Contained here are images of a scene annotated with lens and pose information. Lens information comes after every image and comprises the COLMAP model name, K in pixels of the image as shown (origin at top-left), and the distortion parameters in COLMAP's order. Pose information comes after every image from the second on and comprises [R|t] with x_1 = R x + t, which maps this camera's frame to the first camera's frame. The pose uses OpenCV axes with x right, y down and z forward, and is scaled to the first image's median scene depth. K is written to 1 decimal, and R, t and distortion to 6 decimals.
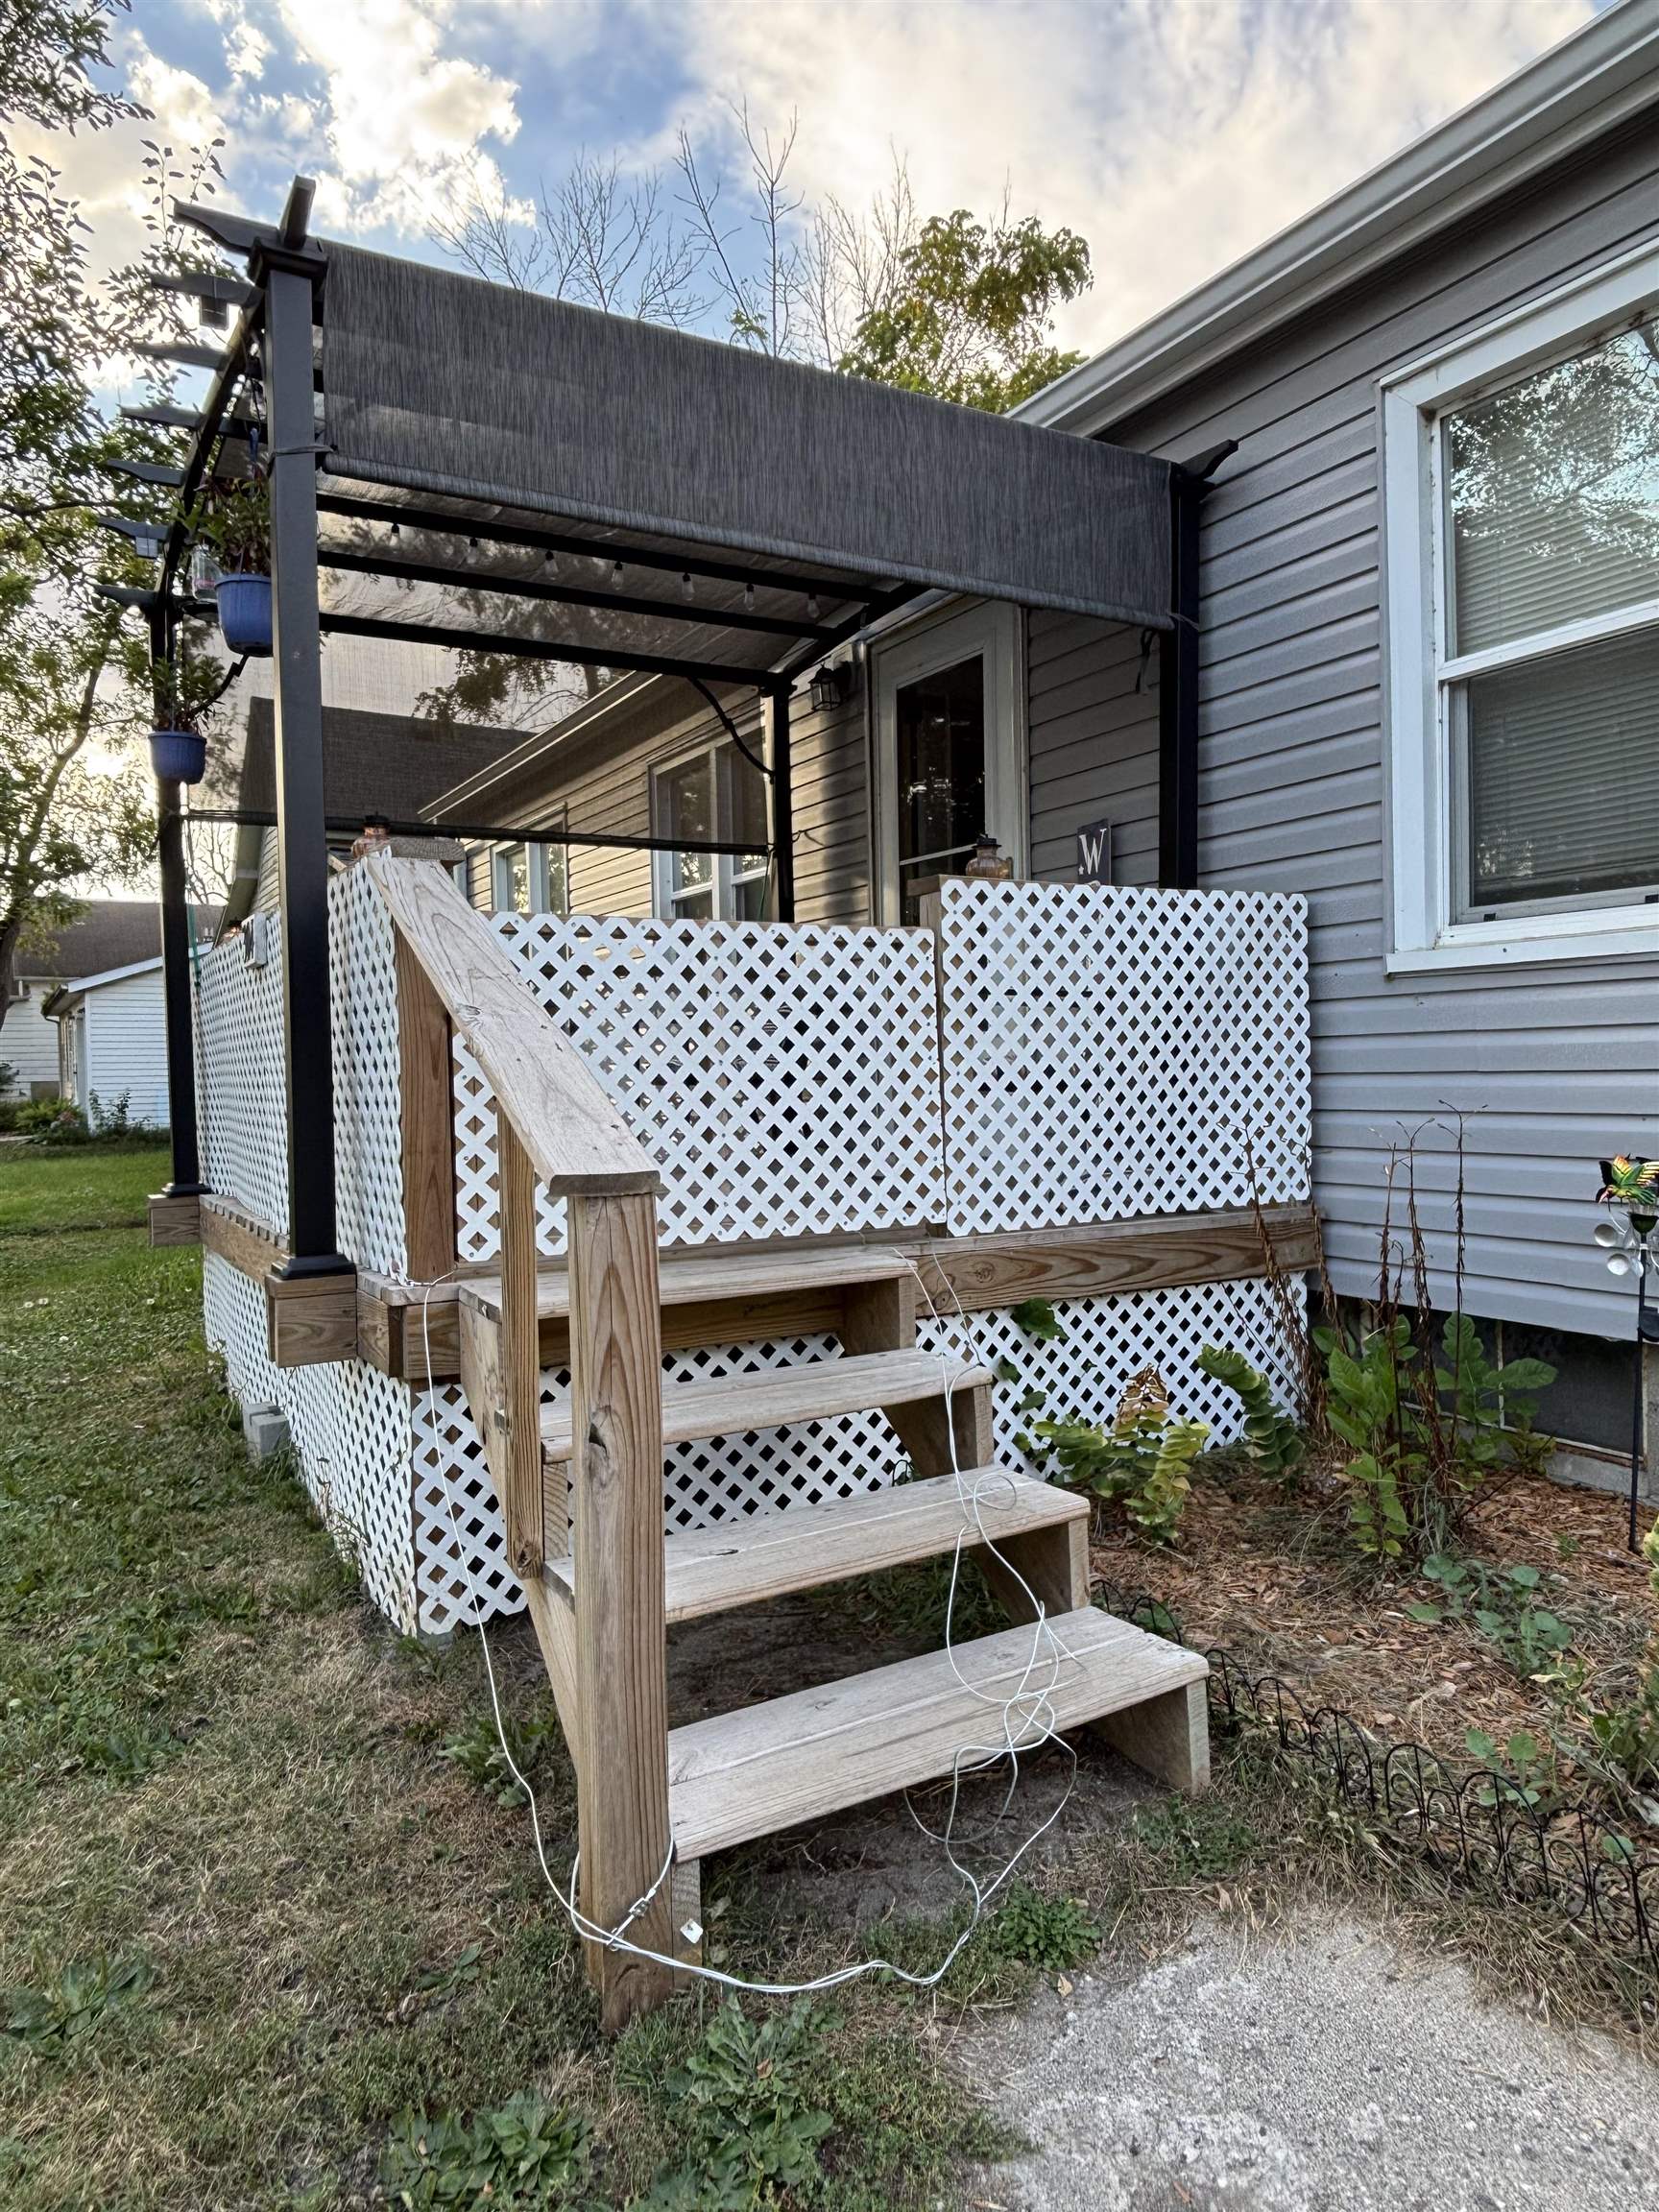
lens RADIAL K [[1372.3, 0, 824.9], [0, 1372.3, 1092.6], [0, 0, 1]] dist [0.011389, -0.002514]
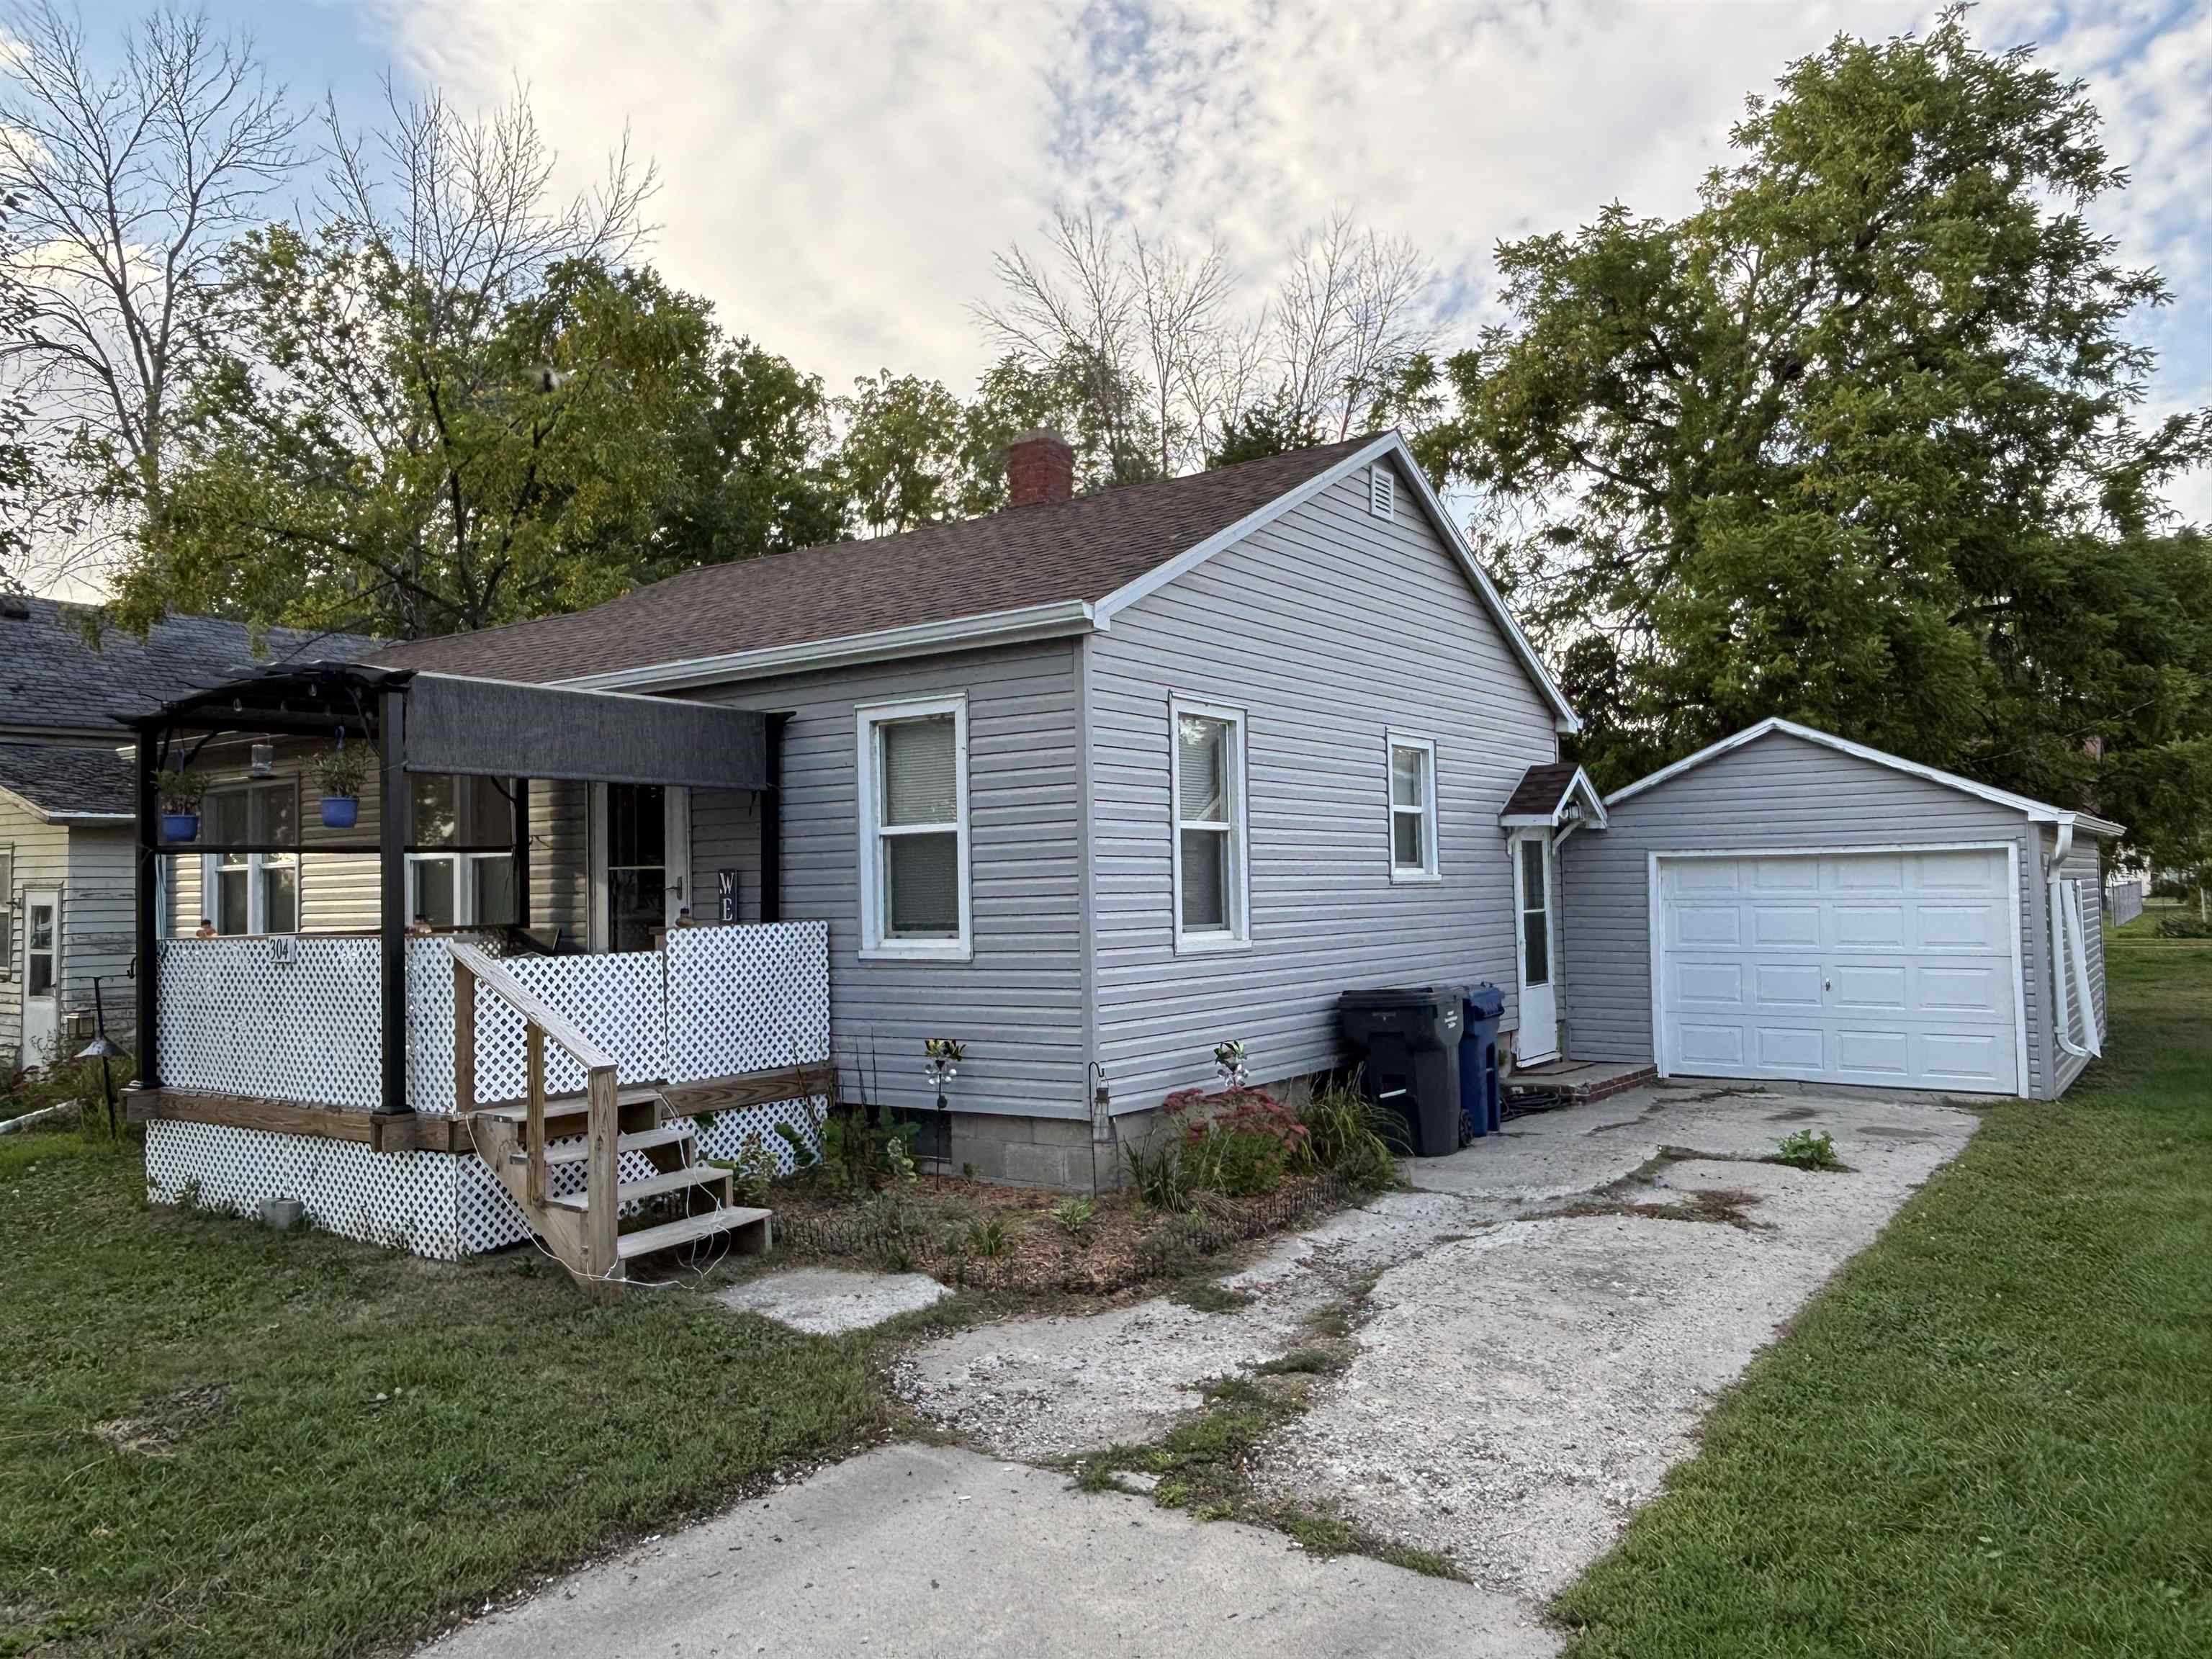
lens RADIAL K [[1672.9, 0, 1118.2], [0, 1672.9, 831.0], [0, 0, 1]] dist [0.030188, 0.001003]
pose [[0.904350, 0.014237, 0.426553, -0.420240], [0.008351, 0.998662, -0.051037, -0.164353], [-0.426709, 0.049718, 0.903021, -1.828592]]
